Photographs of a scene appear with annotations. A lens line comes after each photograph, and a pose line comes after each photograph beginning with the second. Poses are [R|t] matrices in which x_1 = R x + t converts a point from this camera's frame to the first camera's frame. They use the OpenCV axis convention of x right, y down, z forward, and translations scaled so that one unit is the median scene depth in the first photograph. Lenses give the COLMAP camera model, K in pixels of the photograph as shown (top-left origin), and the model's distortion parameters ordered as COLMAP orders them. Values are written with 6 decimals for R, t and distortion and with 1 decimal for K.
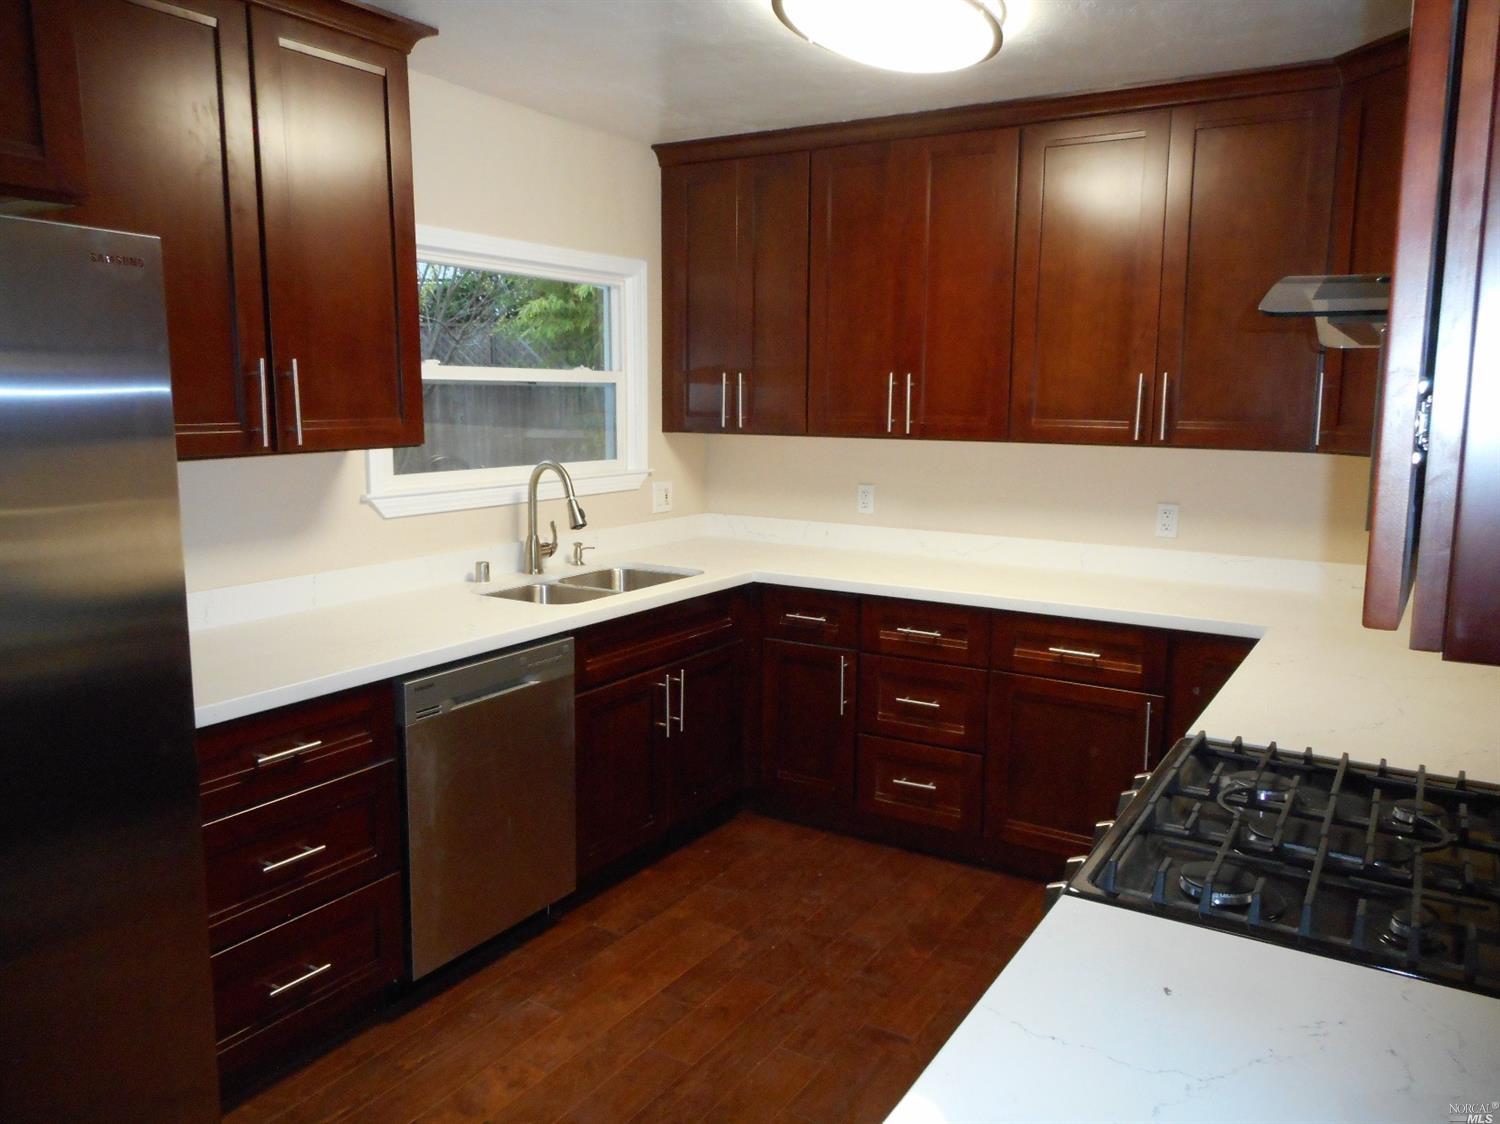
lens RADIAL K [[1111.0, 0, 750.0], [0, 1111.0, 562.0], [0, 0, 1]] dist [-0.025532, 0.000158]
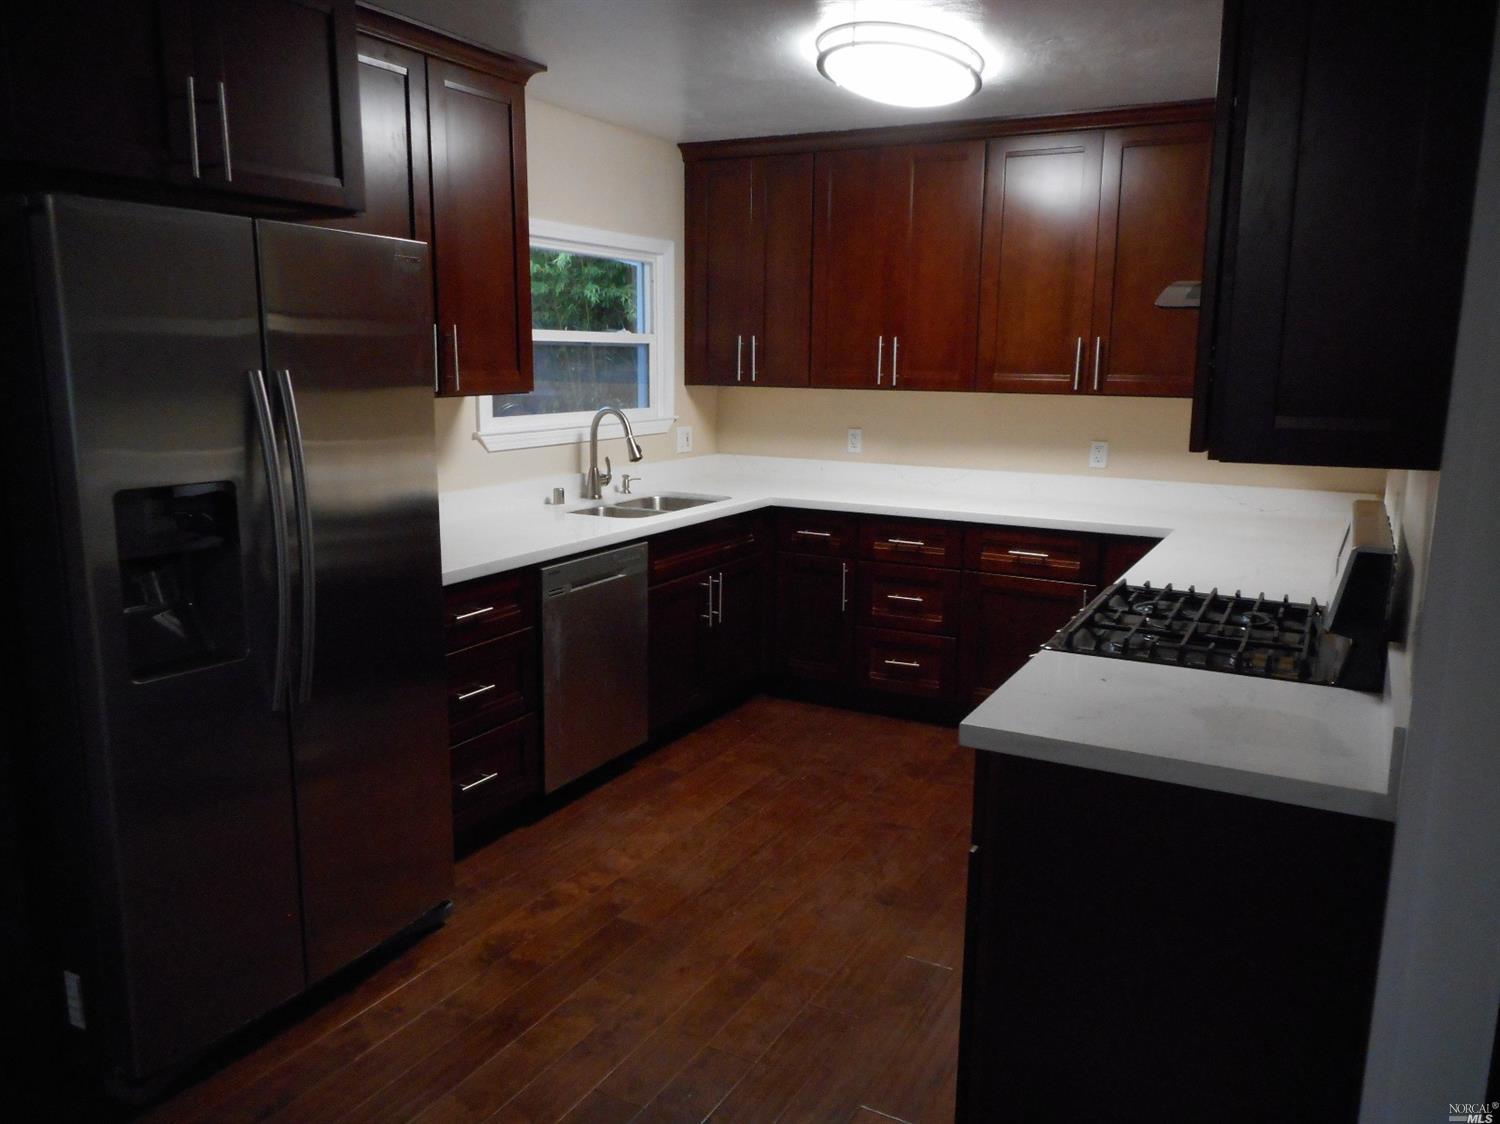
lens RADIAL K [[1119.6, 0, 750.0], [0, 1119.6, 562.0], [0, 0, 1]] dist [-0.013010, -0.001305]
pose [[0.998102, -0.008464, 0.060994, -0.106430], [0.006382, 0.999393, 0.034244, 0.041556], [-0.061247, -0.033790, 0.997551, -0.270872]]
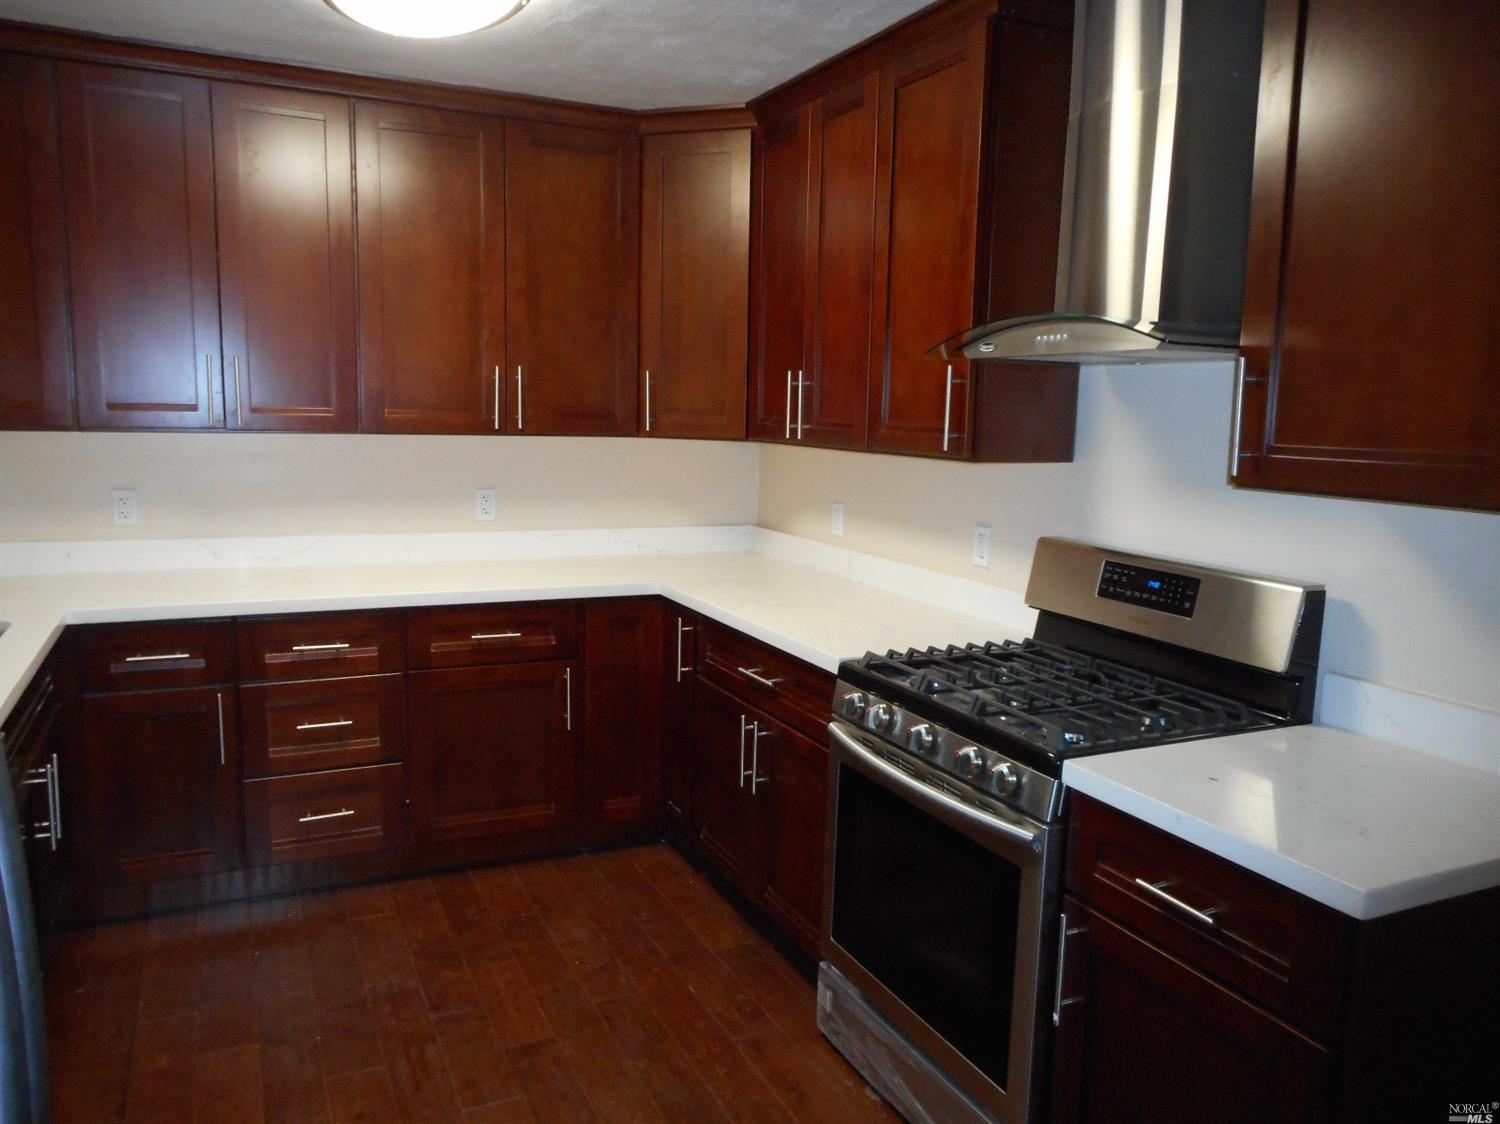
lens RADIAL K [[1119.6, 0, 750.0], [0, 1119.6, 562.0], [0, 0, 1]] dist [-0.013010, -0.001305]
pose [[0.539113, -0.114194, 0.834456, -0.417230], [0.101136, 0.992374, 0.070465, -0.034731], [-0.836139, 0.046405, 0.546551, 0.215079]]
